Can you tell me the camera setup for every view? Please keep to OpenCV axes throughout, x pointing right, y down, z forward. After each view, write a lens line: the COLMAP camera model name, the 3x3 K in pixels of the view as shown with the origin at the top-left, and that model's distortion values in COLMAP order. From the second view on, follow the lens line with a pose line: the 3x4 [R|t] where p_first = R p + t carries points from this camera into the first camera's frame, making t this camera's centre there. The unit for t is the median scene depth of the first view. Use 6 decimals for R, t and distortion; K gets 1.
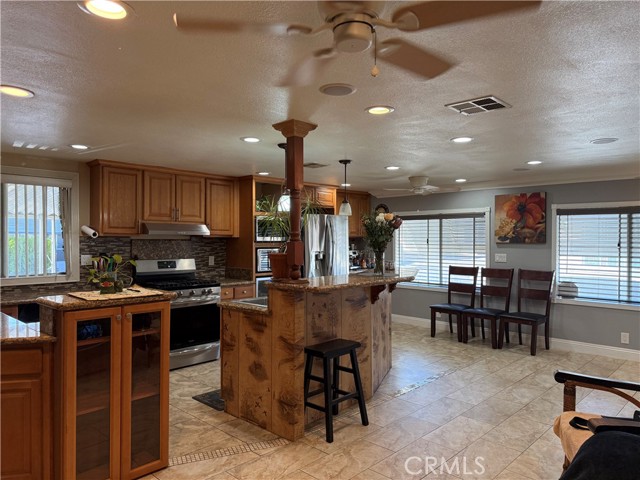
lens RADIAL K [[451.8, 0, 321.6], [0, 451.8, 242.8], [0, 0, 1]] dist [0.127462, -0.167997]
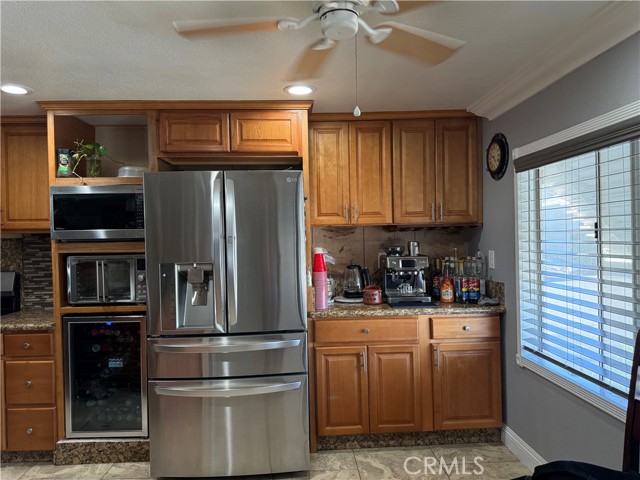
lens RADIAL K [[451.8, 0, 321.6], [0, 451.8, 242.8], [0, 0, 1]] dist [0.127462, -0.167997]
pose [[0.717081, -0.005182, -0.696971, 0.375010], [0.015695, 0.999839, 0.008714, -0.000518], [0.696813, -0.017188, 0.717047, 0.810371]]
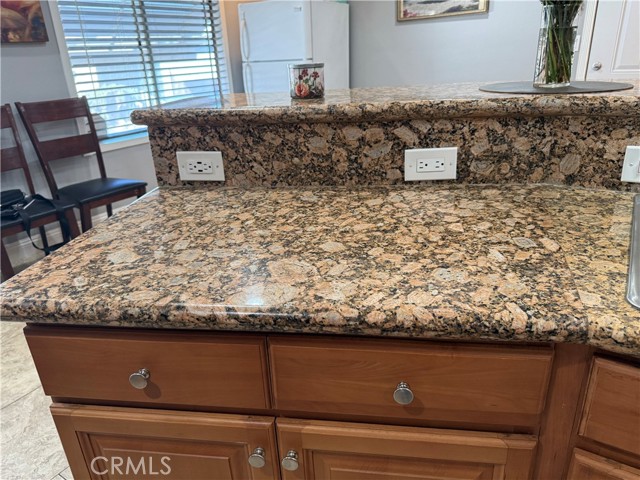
lens RADIAL K [[460.0, 0, 320.0], [0, 460.0, 240.0], [0, 0, 1]] dist [0.045247, -0.044278]
pose [[-0.178450, -0.366188, 0.913270, -0.113540], [0.057689, 0.922678, 0.381232, 0.023809], [-0.982256, 0.120716, -0.143526, 0.807274]]
